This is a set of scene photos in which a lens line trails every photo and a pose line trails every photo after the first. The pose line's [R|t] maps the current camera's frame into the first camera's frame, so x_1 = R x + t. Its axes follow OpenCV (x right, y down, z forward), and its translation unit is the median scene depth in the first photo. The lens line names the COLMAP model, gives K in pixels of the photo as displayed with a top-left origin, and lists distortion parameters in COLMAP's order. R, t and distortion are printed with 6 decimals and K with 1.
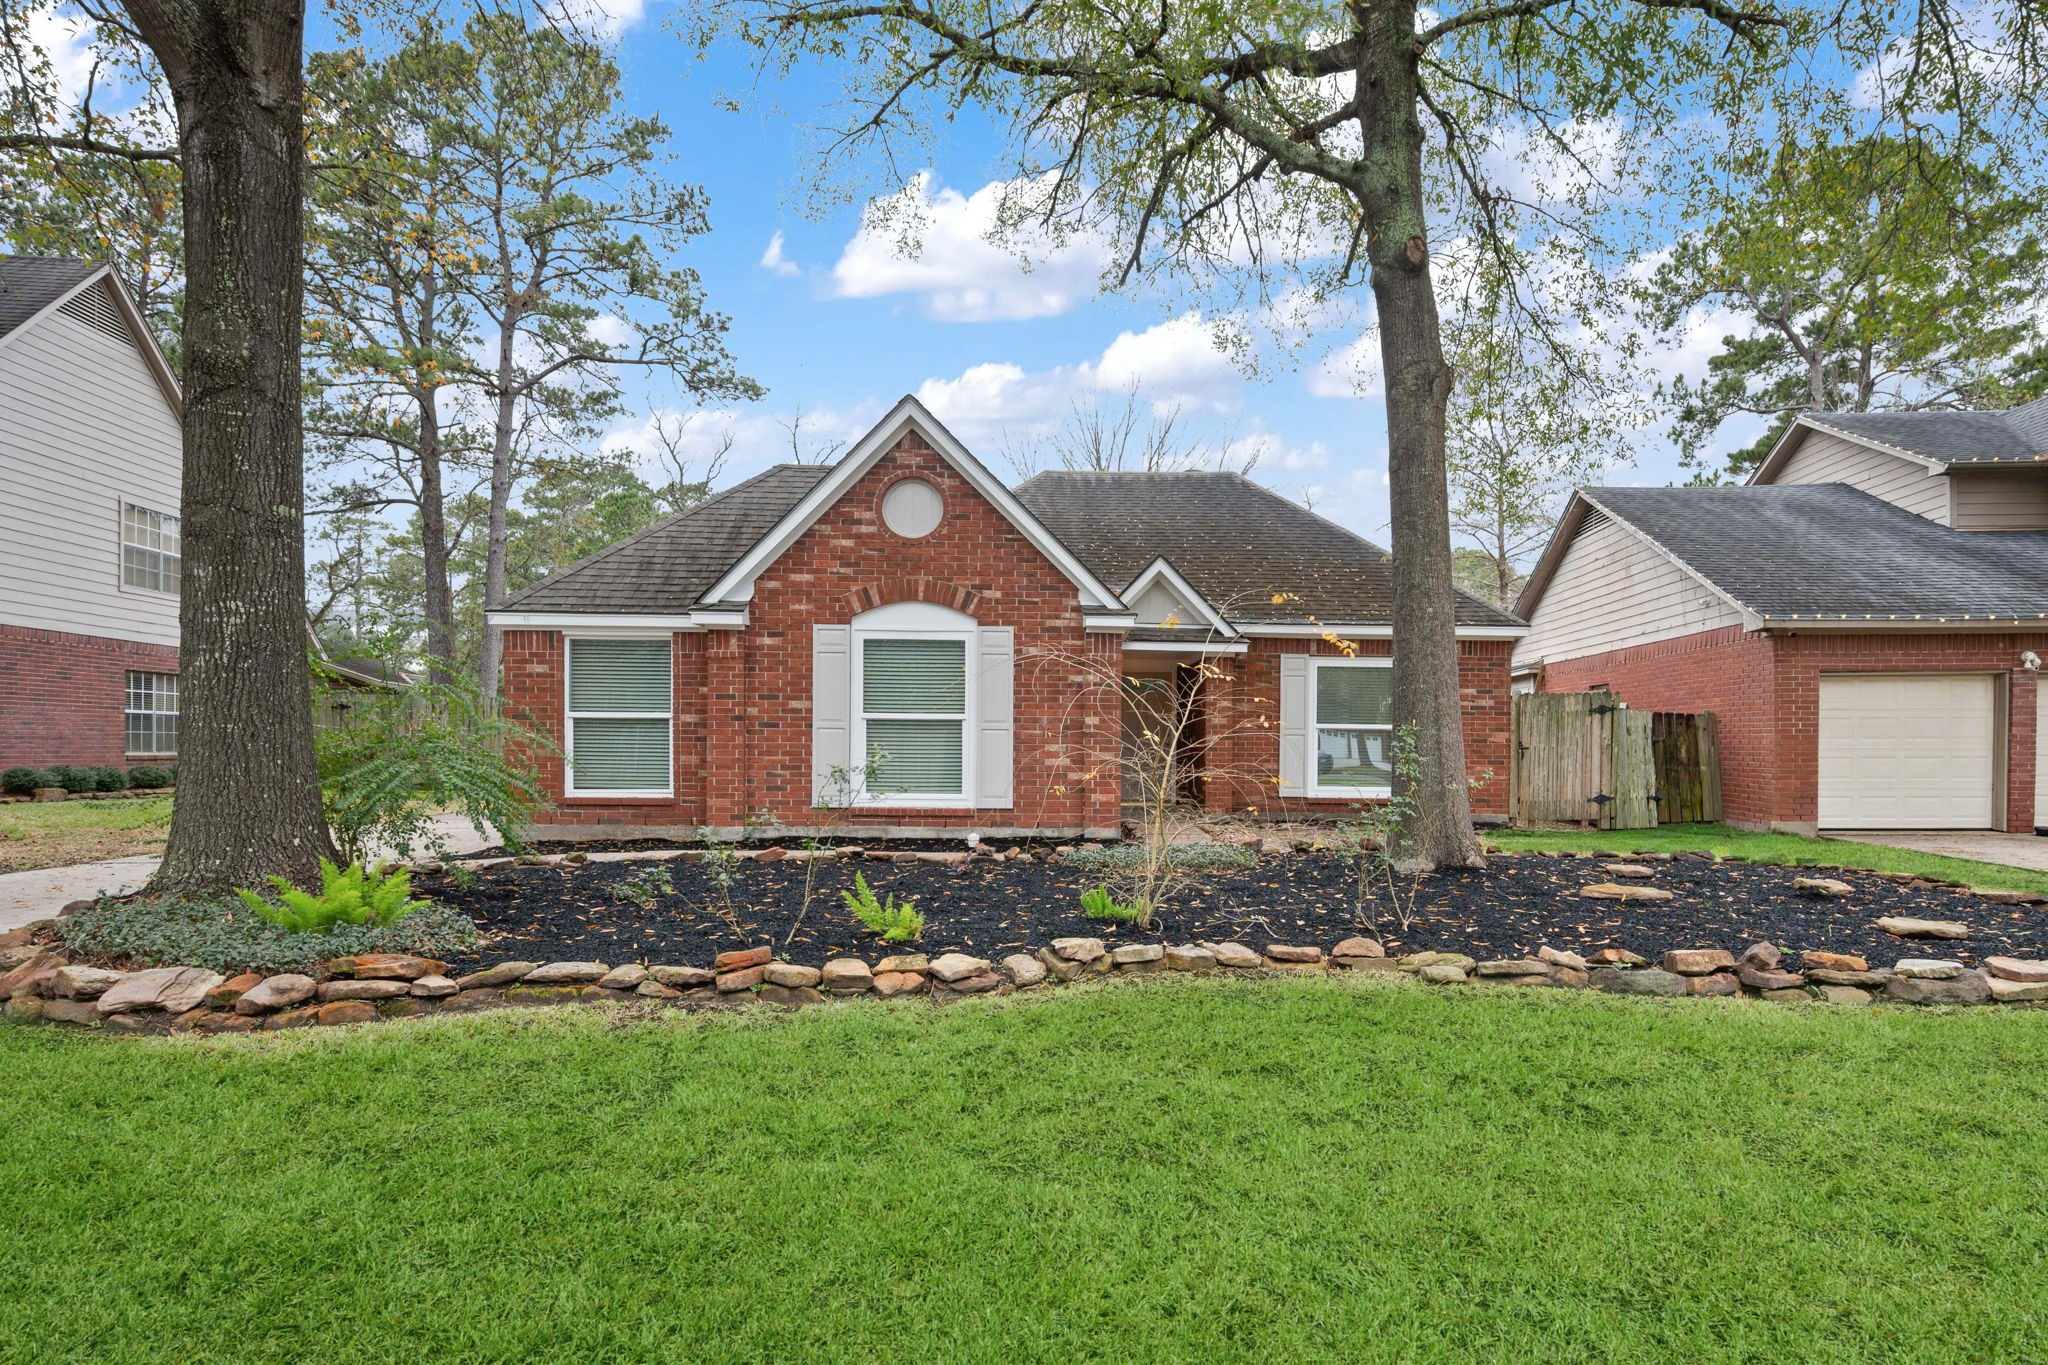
lens RADIAL K [[779.9, 0, 1021.5], [0, 779.9, 758.7], [0, 0, 1]] dist [-0.002320, -0.000200]
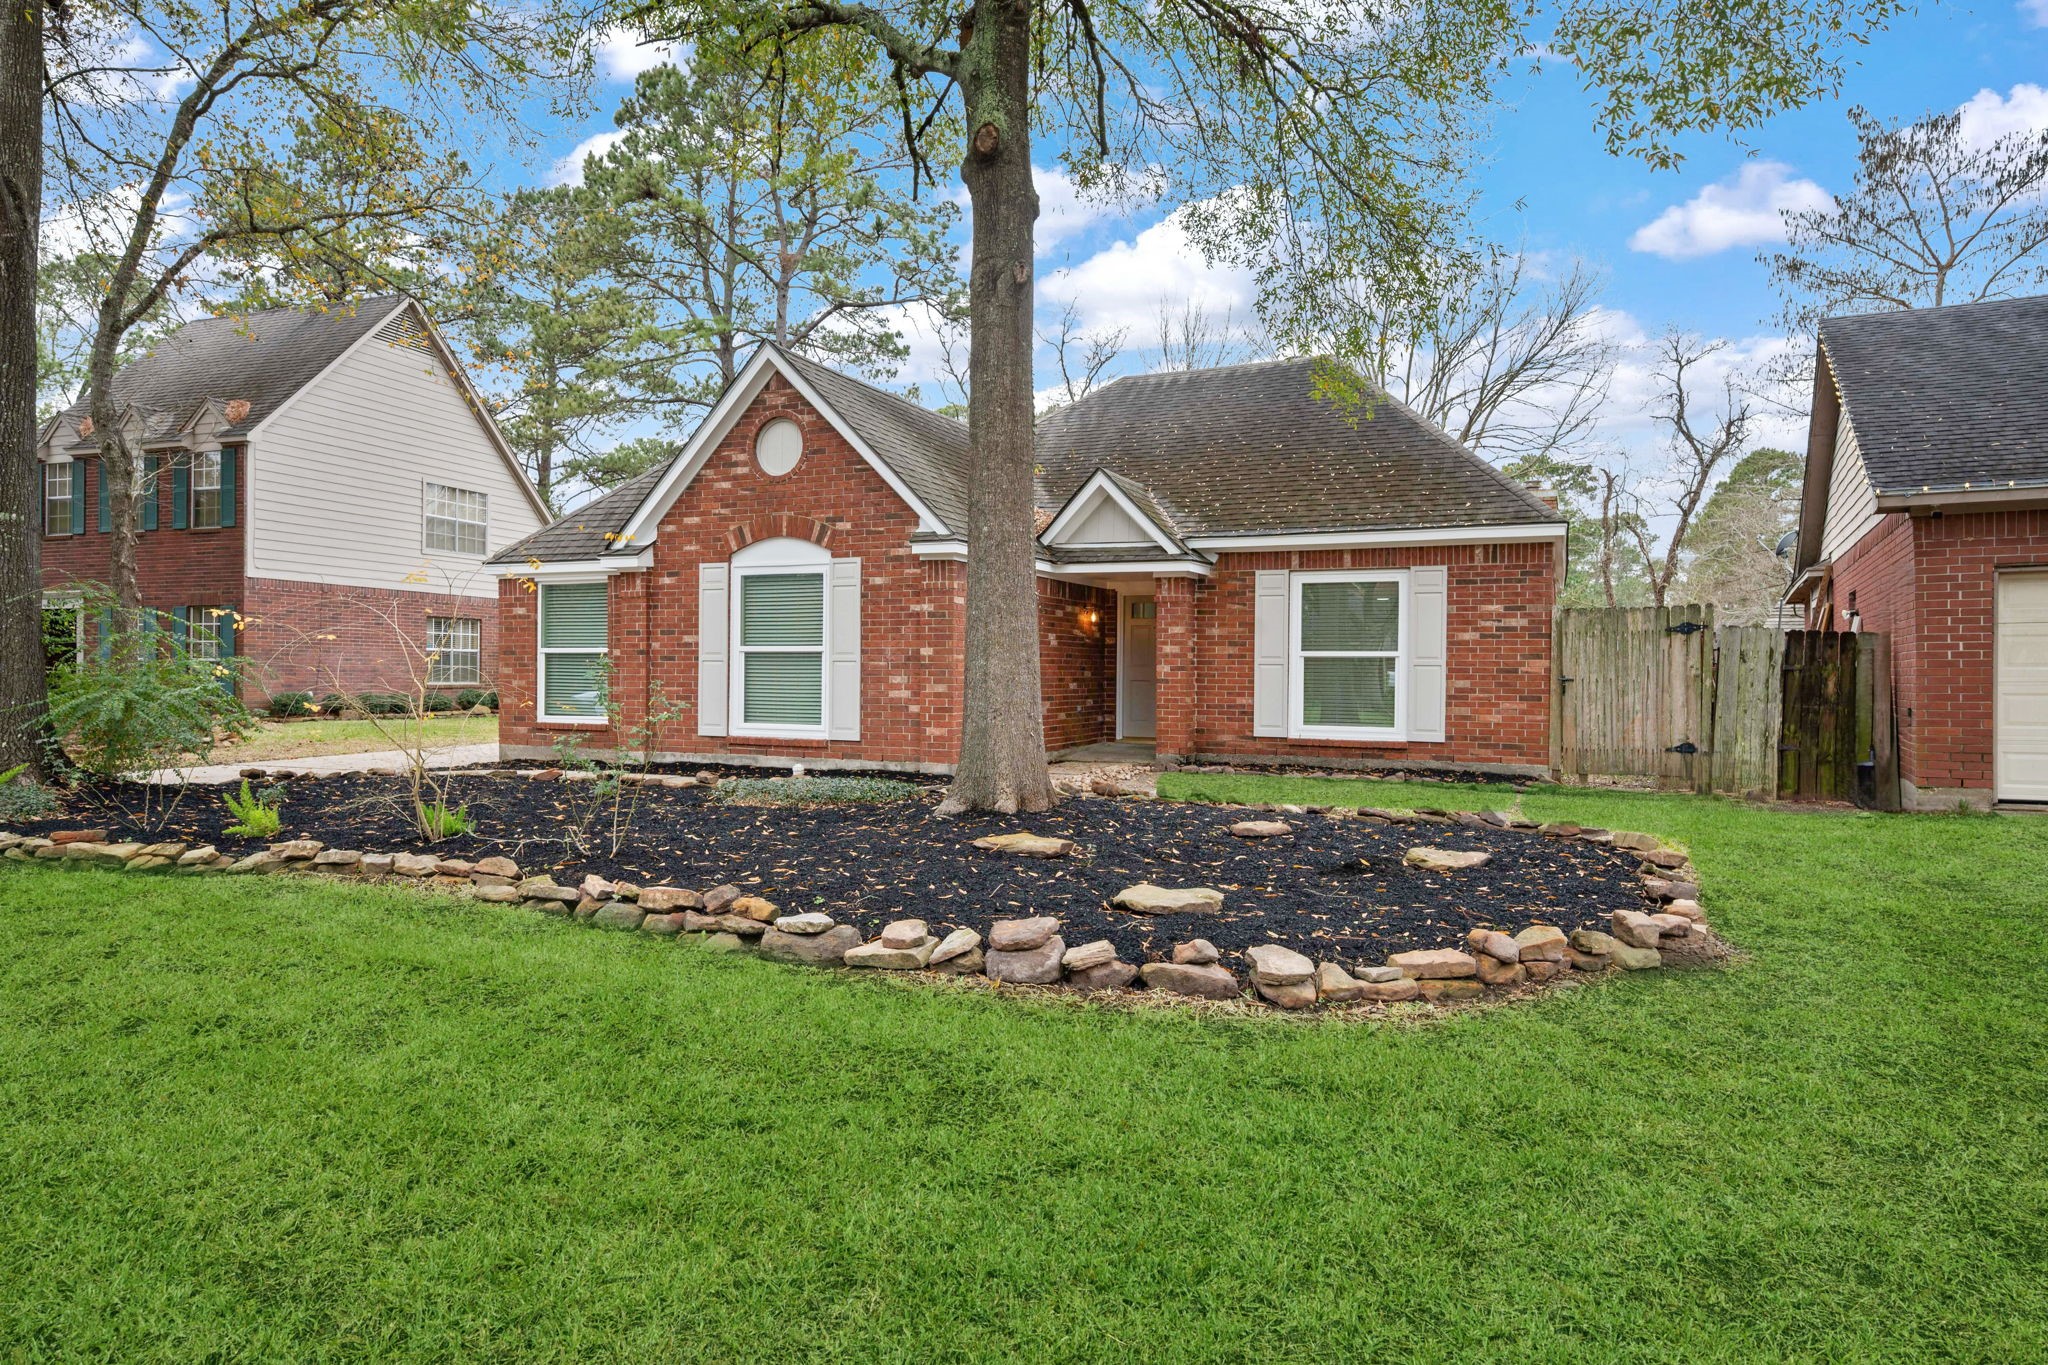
lens RADIAL K [[843.3, 0, 1005.6], [0, 843.3, 683.6], [0, 0, 1]] dist [-0.002216, -0.000070]
pose [[0.948268, 0.002067, -0.317465, 0.493199], [-0.004716, 0.999960, -0.007577, -0.001457], [0.317436, 0.008682, 0.948240, 0.041491]]
